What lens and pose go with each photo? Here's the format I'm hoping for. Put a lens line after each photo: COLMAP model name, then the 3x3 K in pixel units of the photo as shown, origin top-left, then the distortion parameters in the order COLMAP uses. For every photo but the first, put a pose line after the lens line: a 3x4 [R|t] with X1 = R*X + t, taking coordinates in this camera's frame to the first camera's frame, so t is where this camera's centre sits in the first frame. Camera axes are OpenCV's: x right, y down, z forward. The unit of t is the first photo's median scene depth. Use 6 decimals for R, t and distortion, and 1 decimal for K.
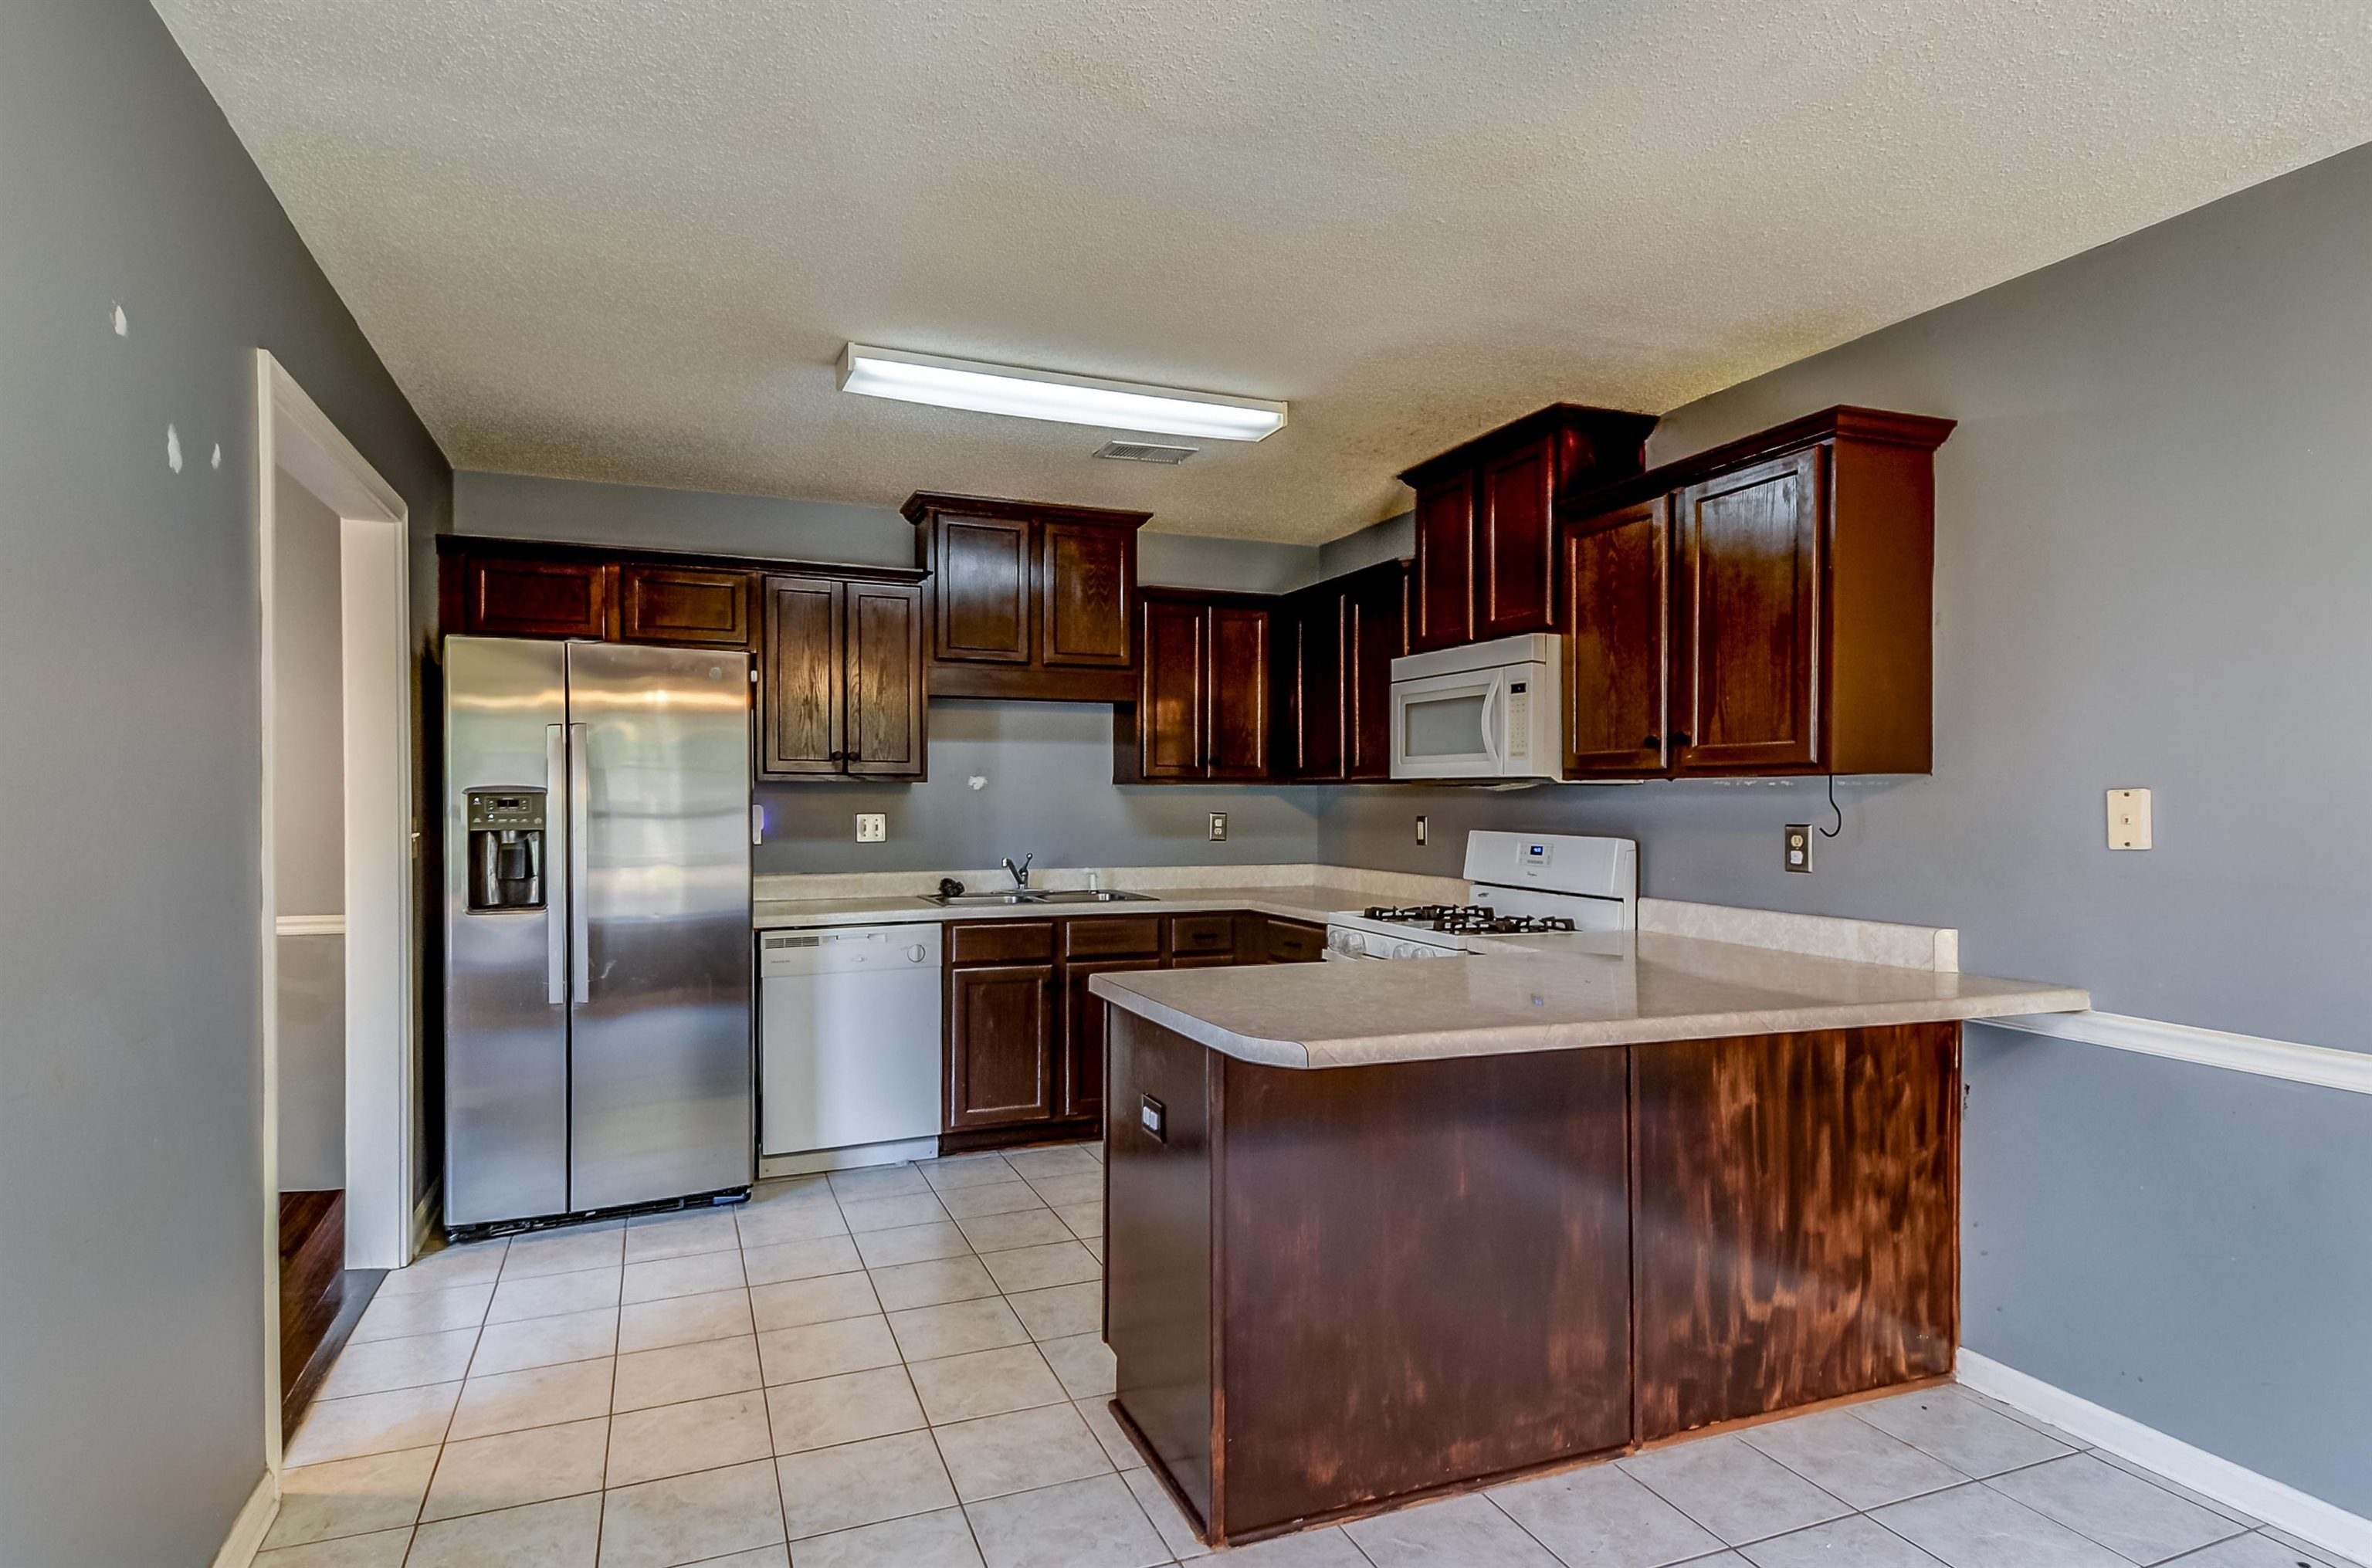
lens RADIAL K [[1212.5, 0, 1144.5], [0, 1212.5, 819.8], [0, 0, 1]] dist [0.037197, -0.000481]
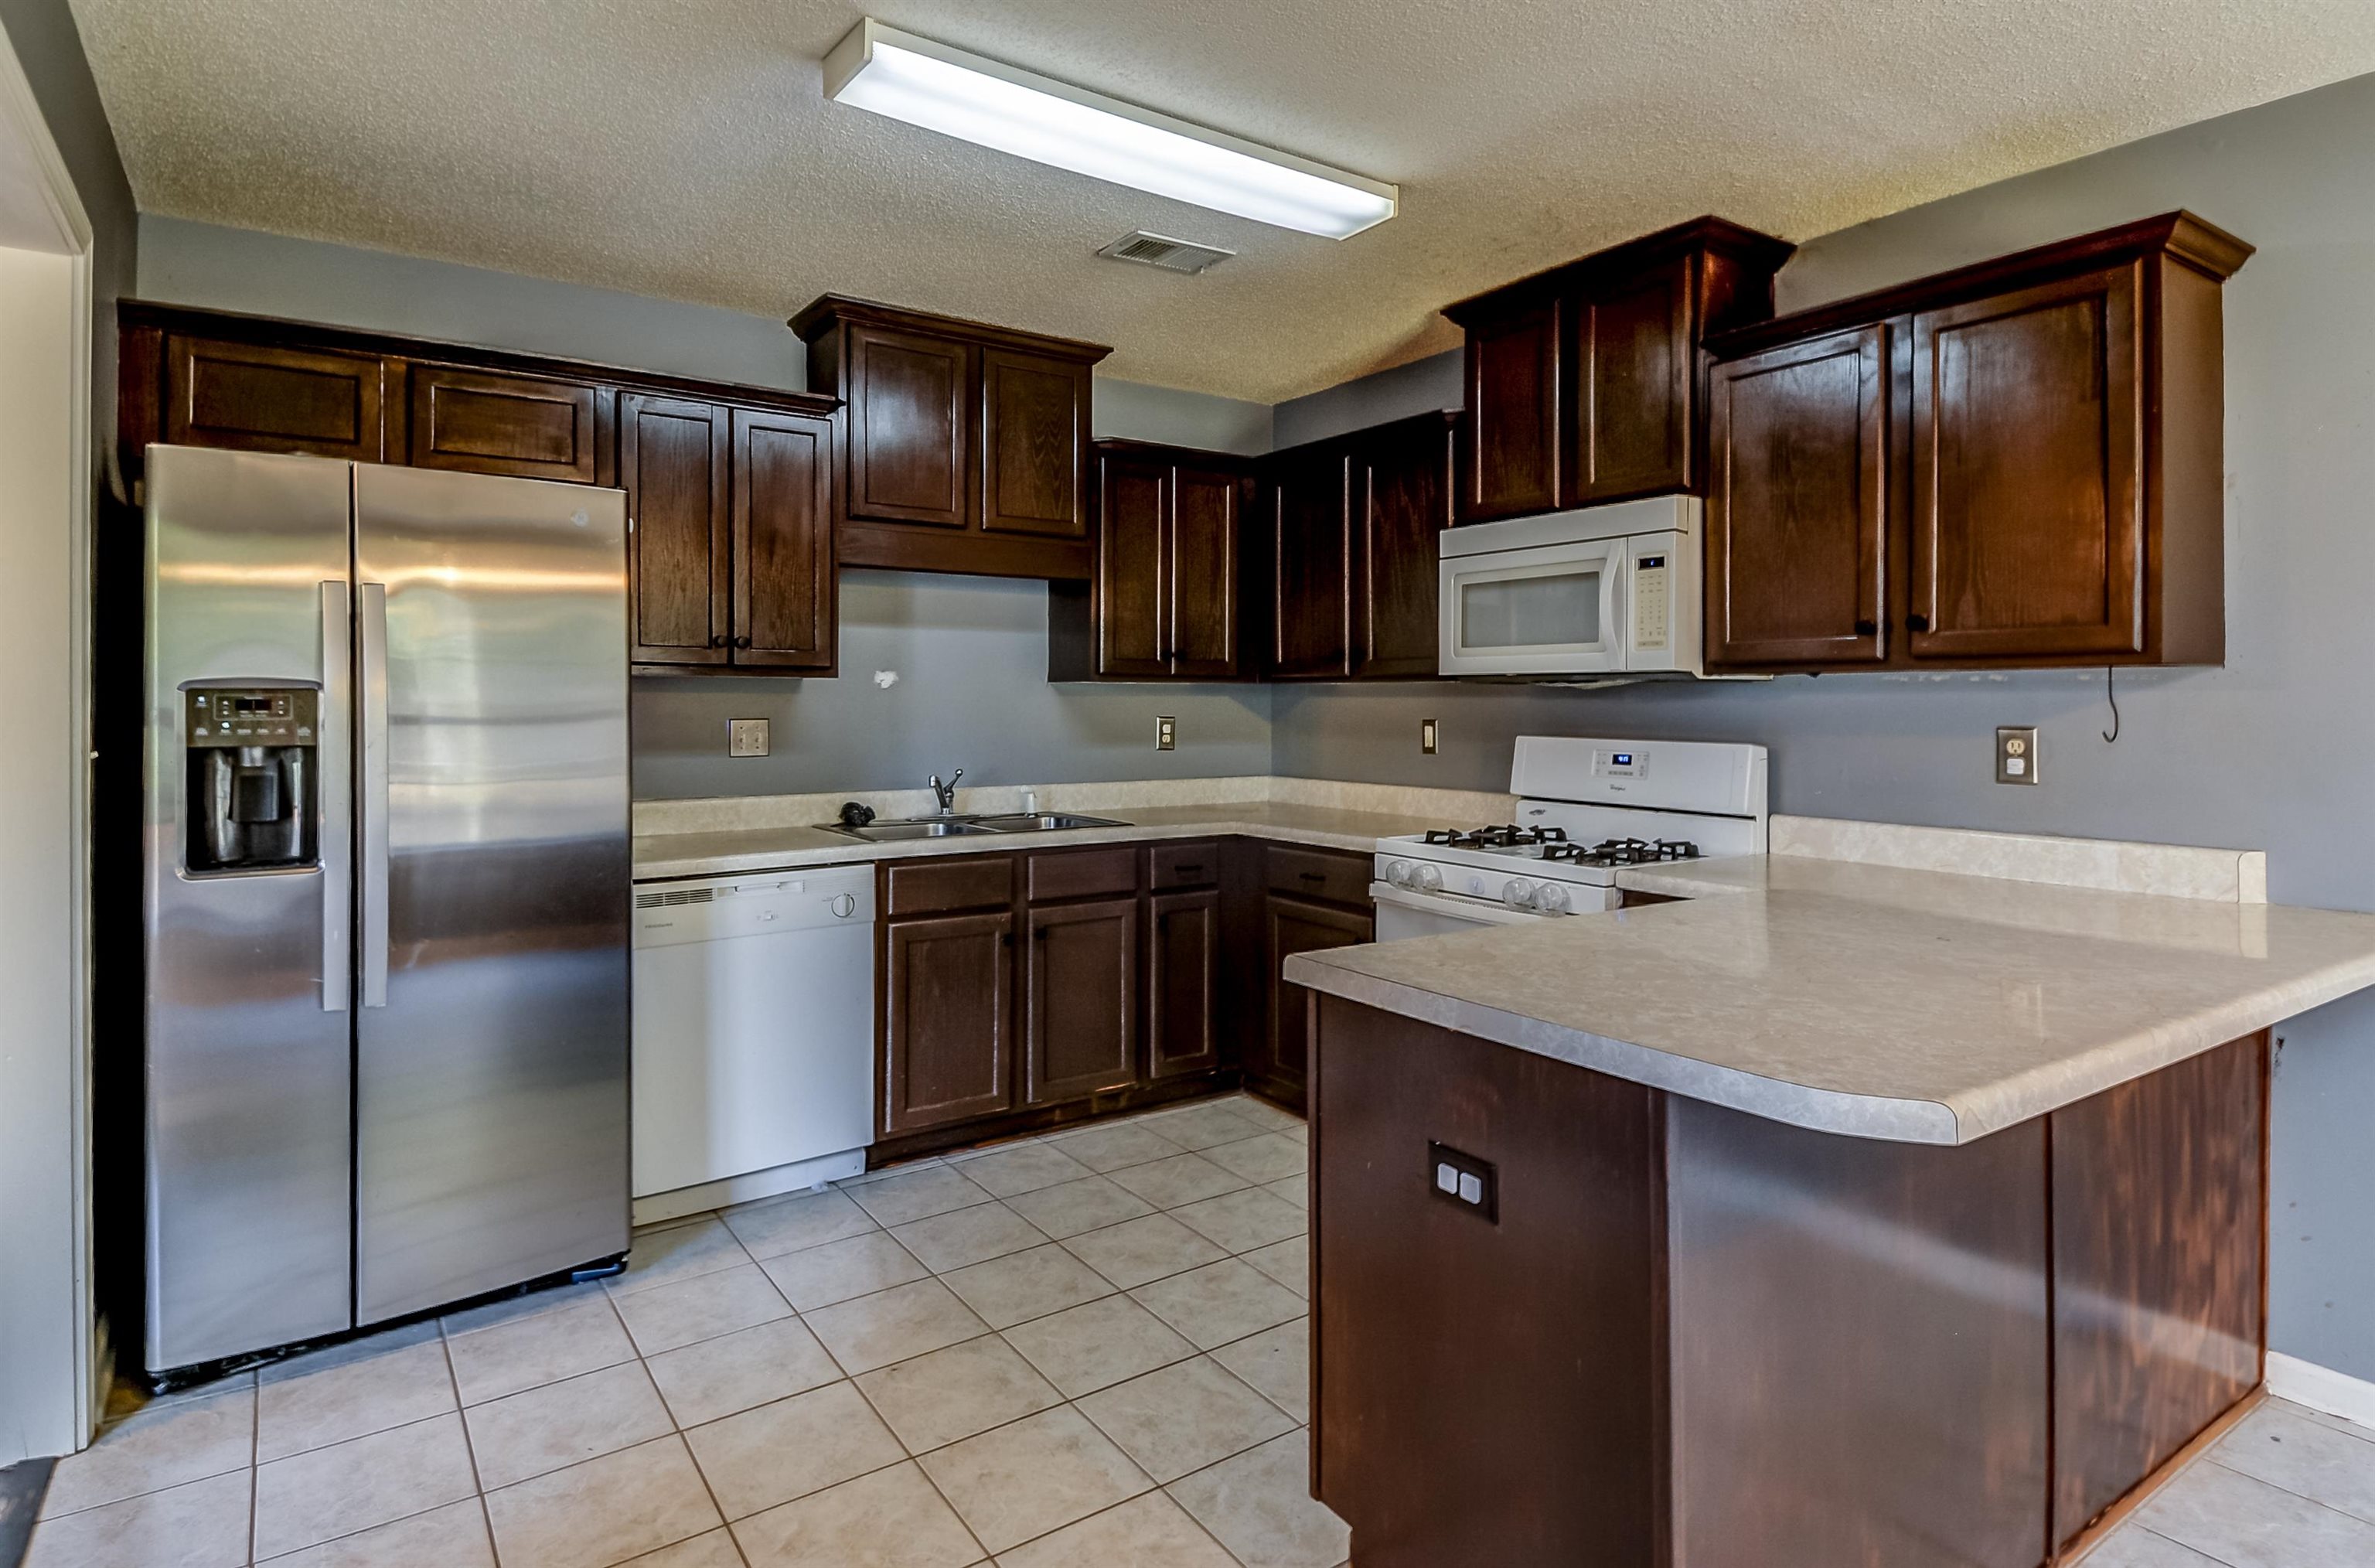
lens RADIAL K [[1249.6, 0, 1154.5], [0, 1249.6, 713.6], [0, 0, 1]] dist [0.063327, -0.042187]
pose [[0.976783, -0.002790, 0.214211, -0.182827], [0.004777, 0.999950, -0.008759, -0.000566], [-0.214176, 0.009579, 0.976748, 0.220181]]
